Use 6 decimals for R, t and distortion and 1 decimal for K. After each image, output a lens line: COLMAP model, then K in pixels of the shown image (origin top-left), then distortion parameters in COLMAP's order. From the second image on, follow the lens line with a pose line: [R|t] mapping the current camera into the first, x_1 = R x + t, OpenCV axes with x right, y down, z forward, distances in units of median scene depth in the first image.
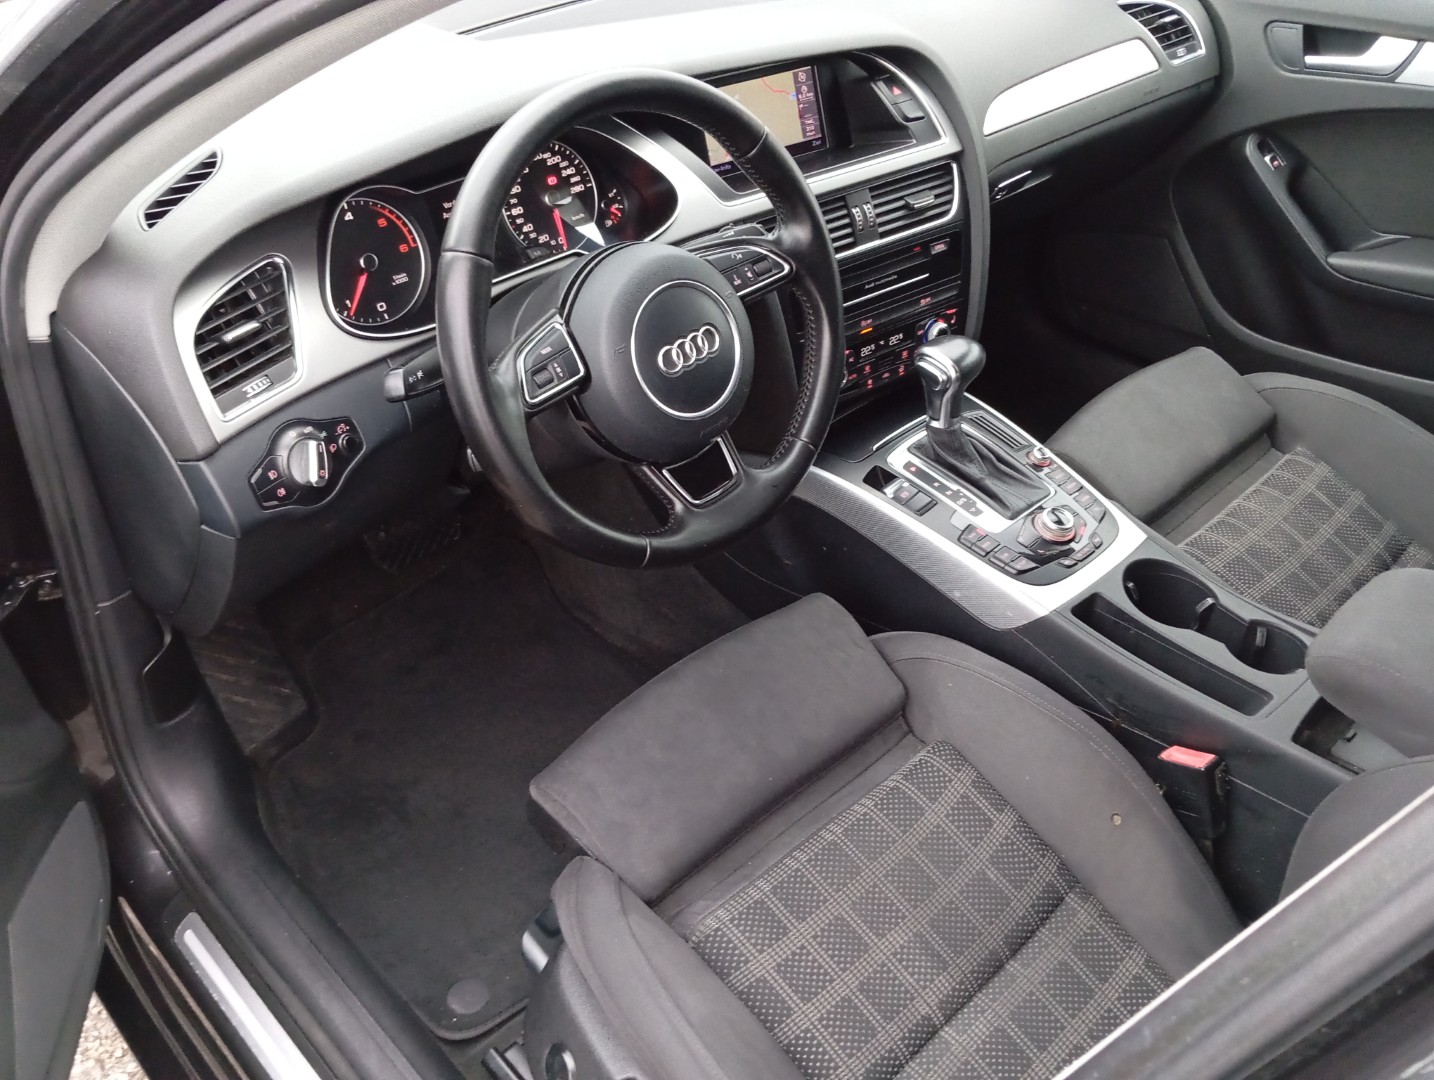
lens RADIAL K [[1244.4, 0, 717.0], [0, 1244.4, 540.0], [0, 0, 1]] dist [0.087790, -0.221228]
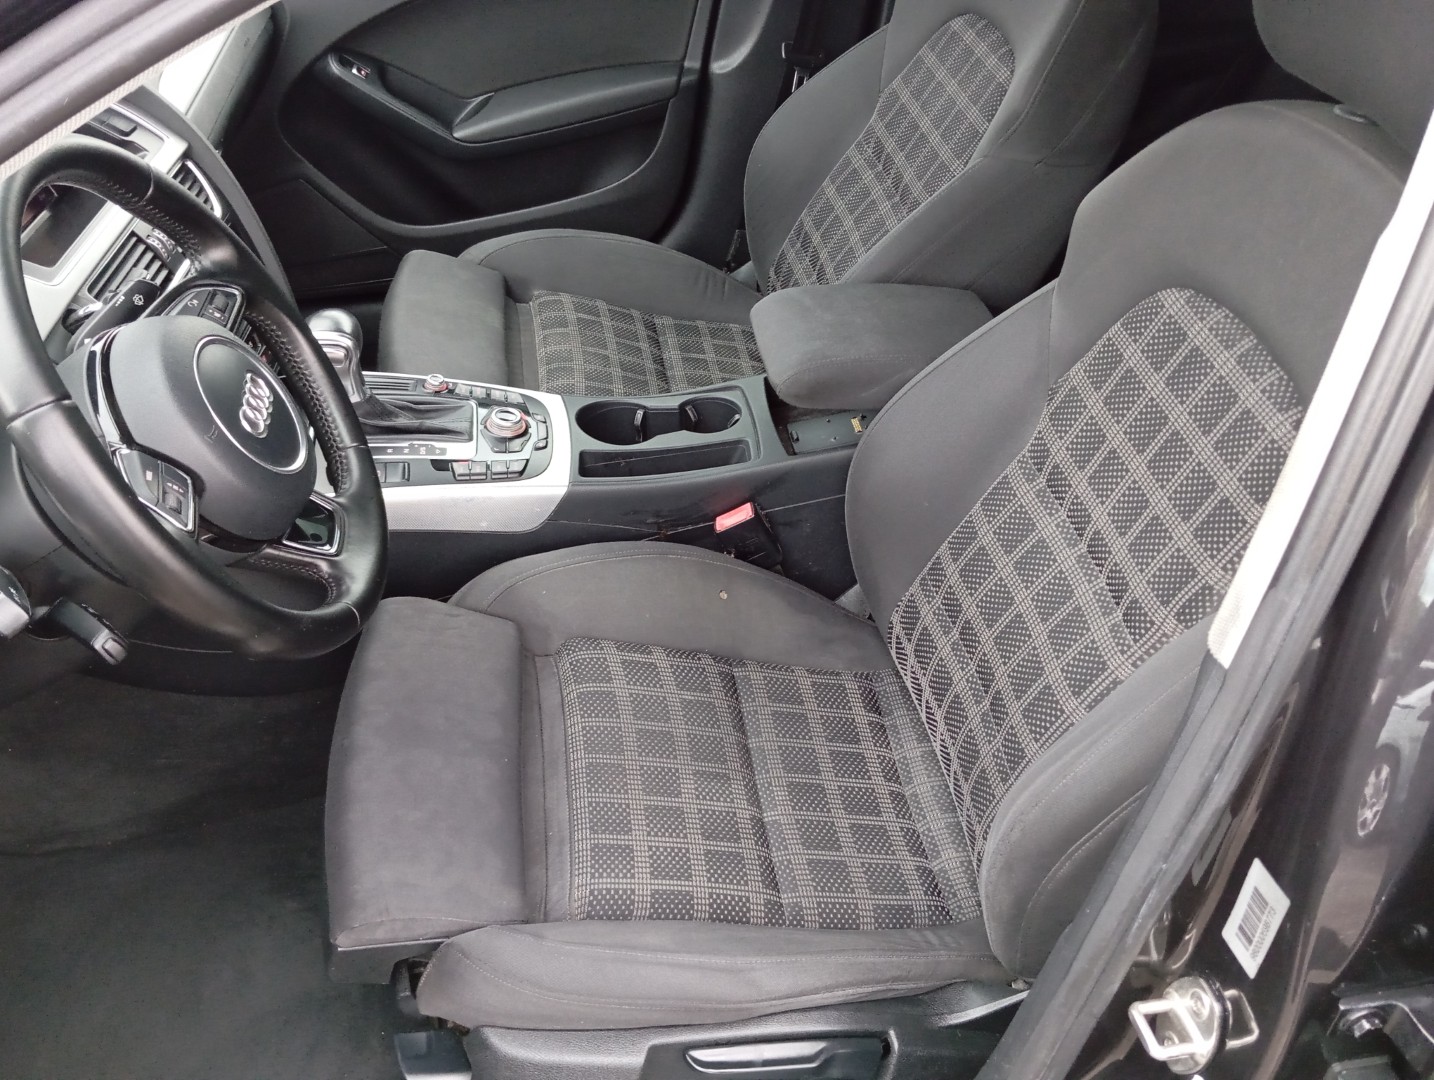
lens RADIAL K [[1244.4, 0, 717.0], [0, 1244.4, 540.0], [0, 0, 1]] dist [0.087790, -0.221228]
pose [[0.574945, -0.541707, 0.613182, -0.378559], [0.526644, 0.818564, 0.229345, -0.091143], [-0.626166, 0.191068, 0.755916, 0.116579]]
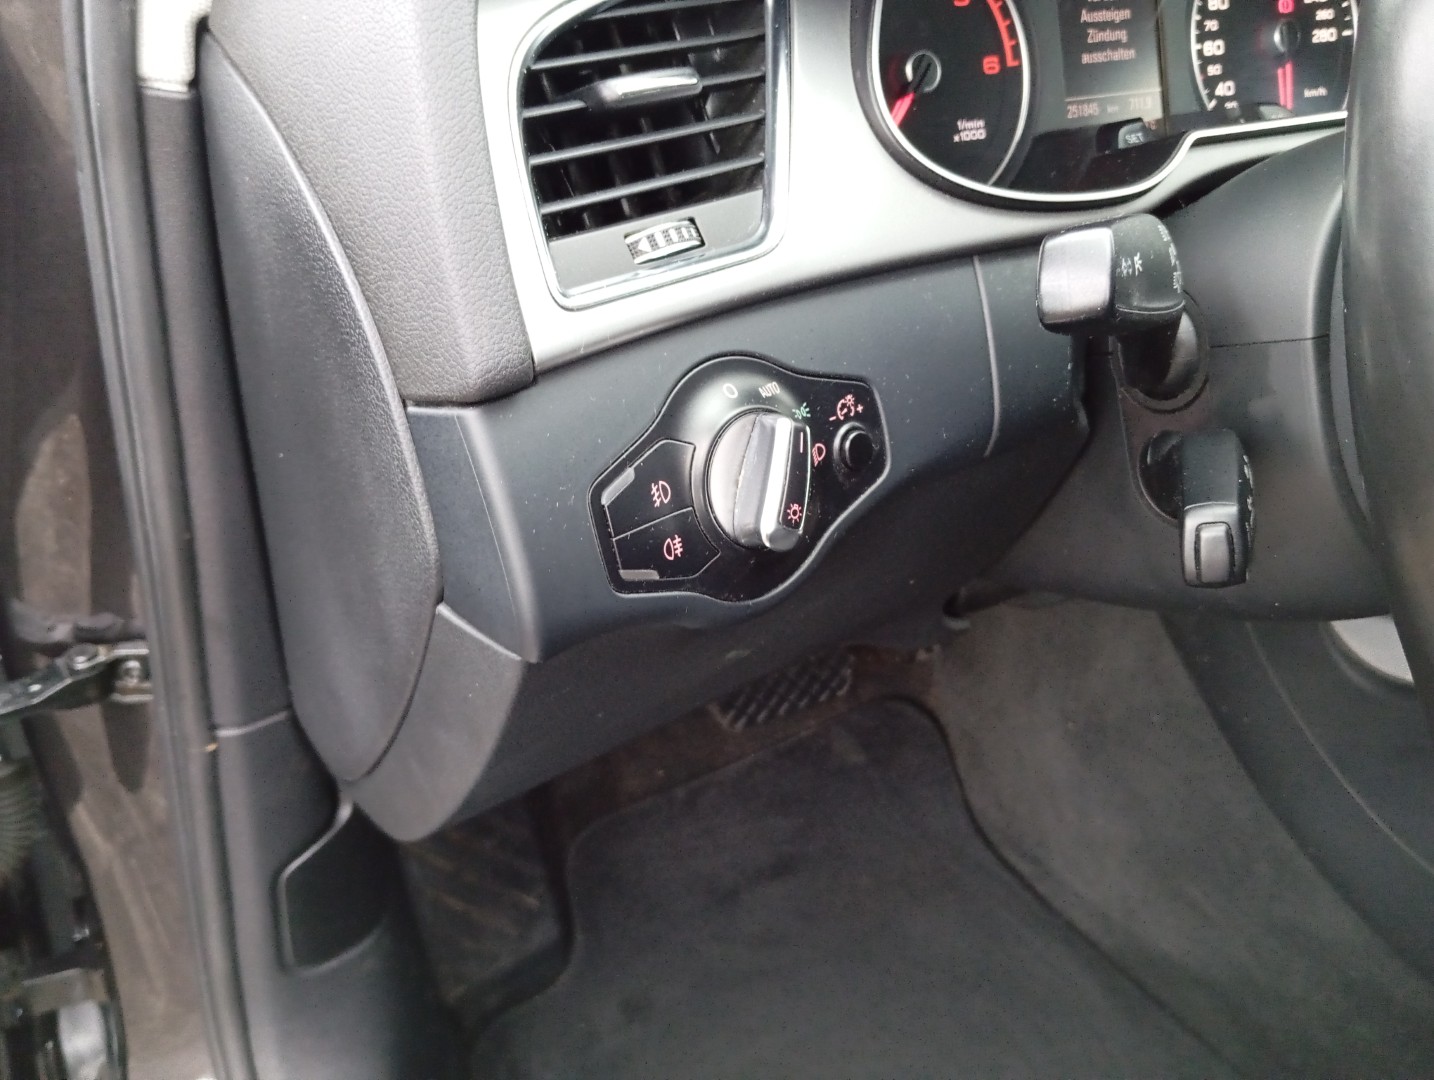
lens RADIAL K [[1244.4, 0, 717.0], [0, 1244.4, 540.0], [0, 0, 1]] dist [0.087790, -0.221228]
pose [[0.967213, 0.155881, -0.200500, -0.226583], [-0.177869, 0.979294, -0.096676, -0.007980], [0.181279, 0.129169, 0.974912, 0.566451]]
